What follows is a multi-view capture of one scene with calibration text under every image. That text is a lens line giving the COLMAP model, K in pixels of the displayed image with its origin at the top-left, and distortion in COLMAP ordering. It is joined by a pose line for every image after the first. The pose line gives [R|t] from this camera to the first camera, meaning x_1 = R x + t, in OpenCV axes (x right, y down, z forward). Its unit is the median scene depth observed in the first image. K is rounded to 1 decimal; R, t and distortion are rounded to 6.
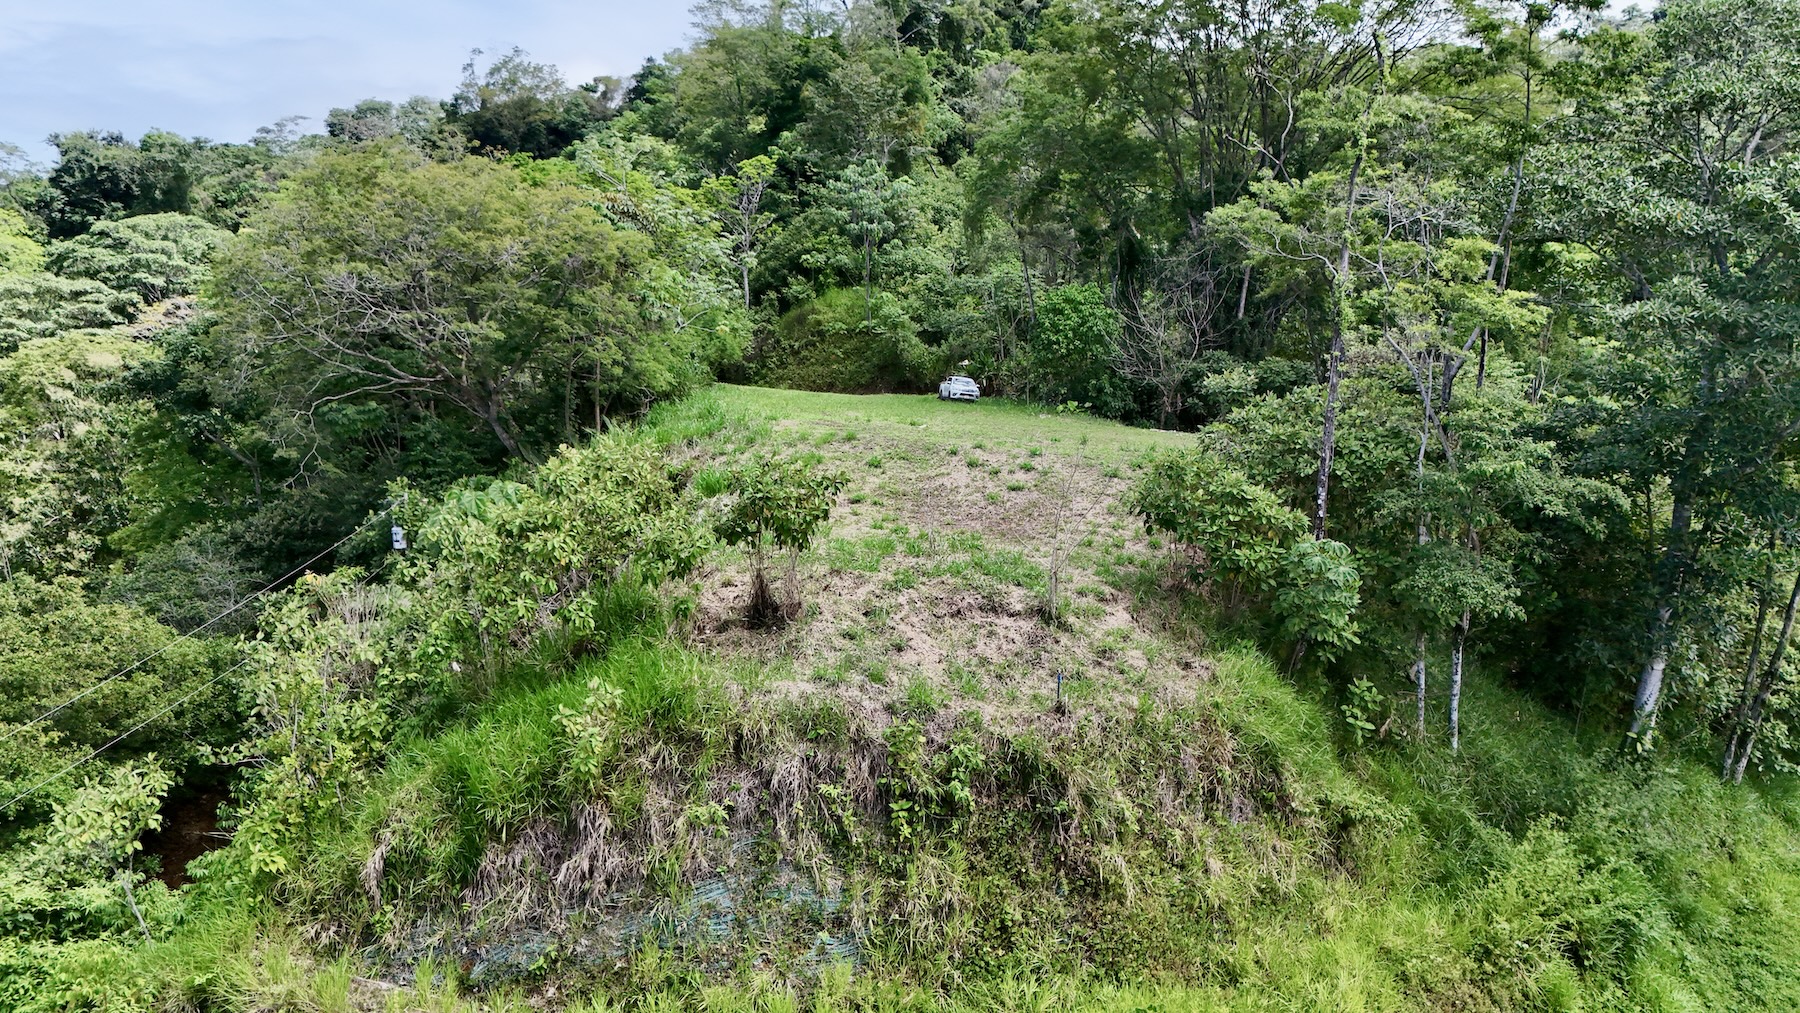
lens RADIAL K [[1303.2, 0, 908.5], [0, 1303.2, 507.8], [0, 0, 1]] dist [0.058586, -0.050079]
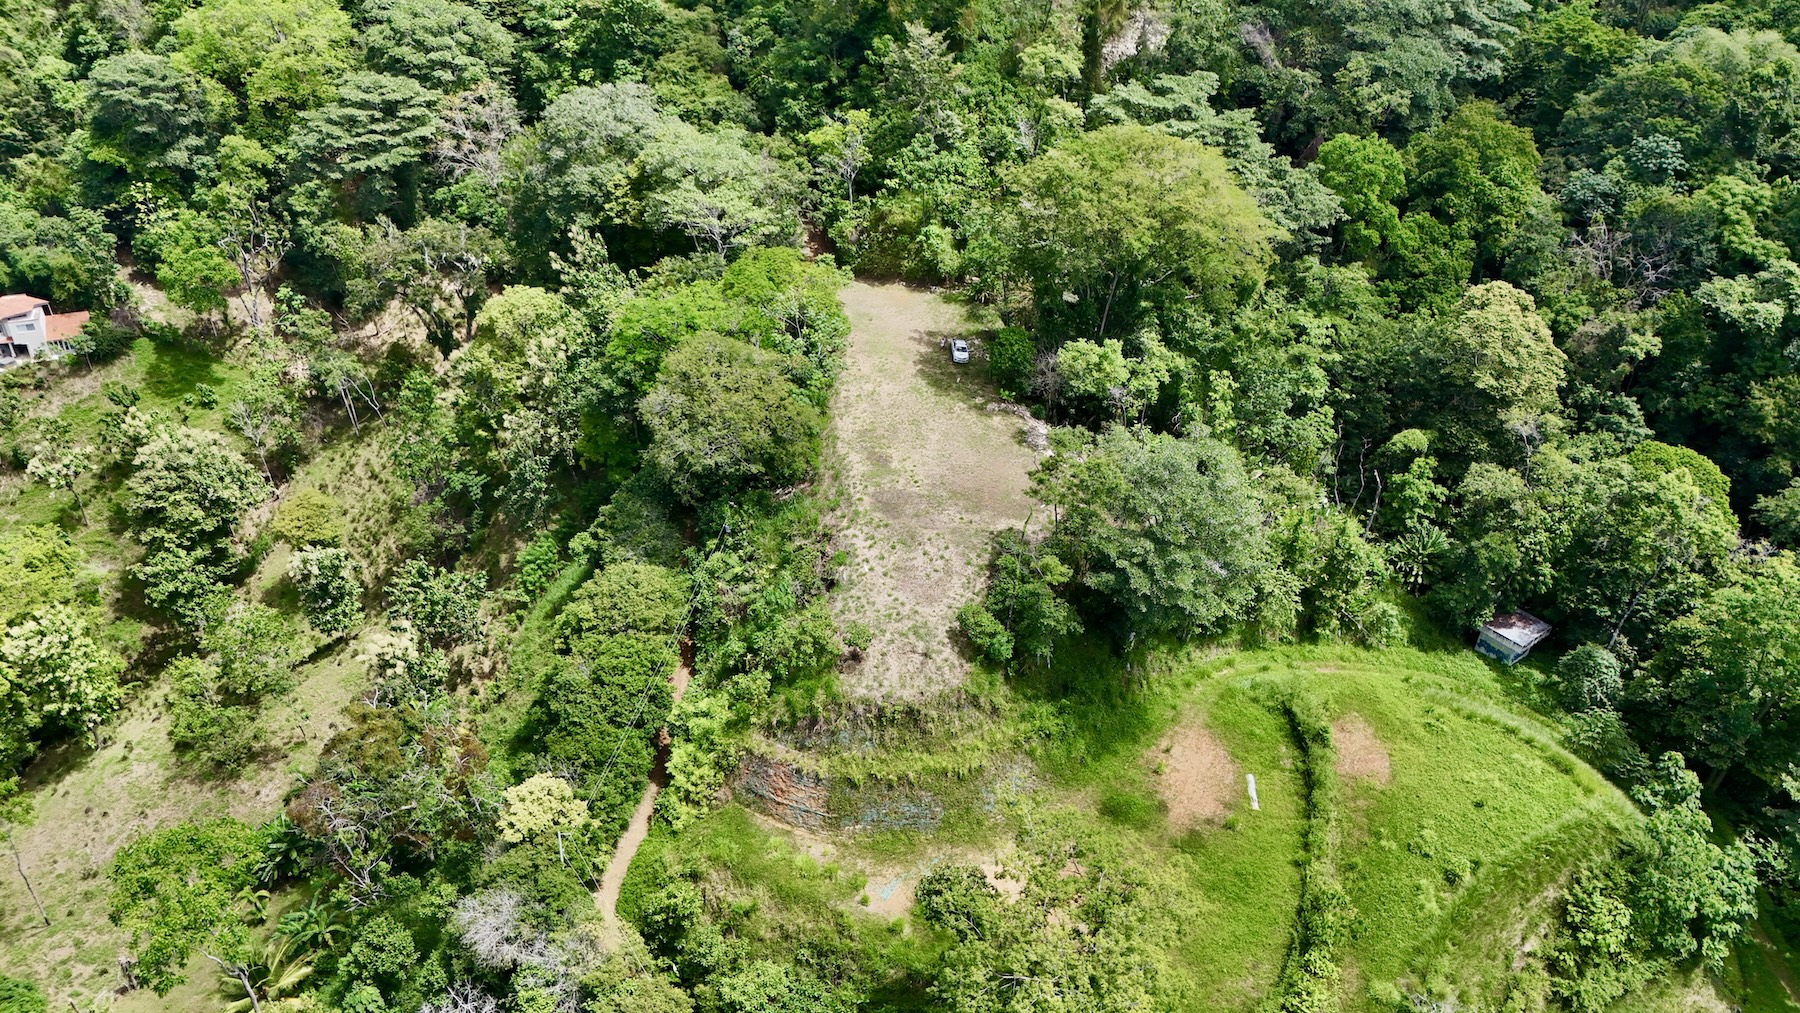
lens RADIAL K [[1303.2, 0, 908.3], [0, 1303.2, 498.9], [0, 0, 1]] dist [0.058586, -0.050079]
pose [[0.996324, 0.048039, -0.070928, 0.367717], [-0.010380, 0.889565, 0.456690, -2.562601], [0.085034, -0.454275, 0.886794, -2.736361]]
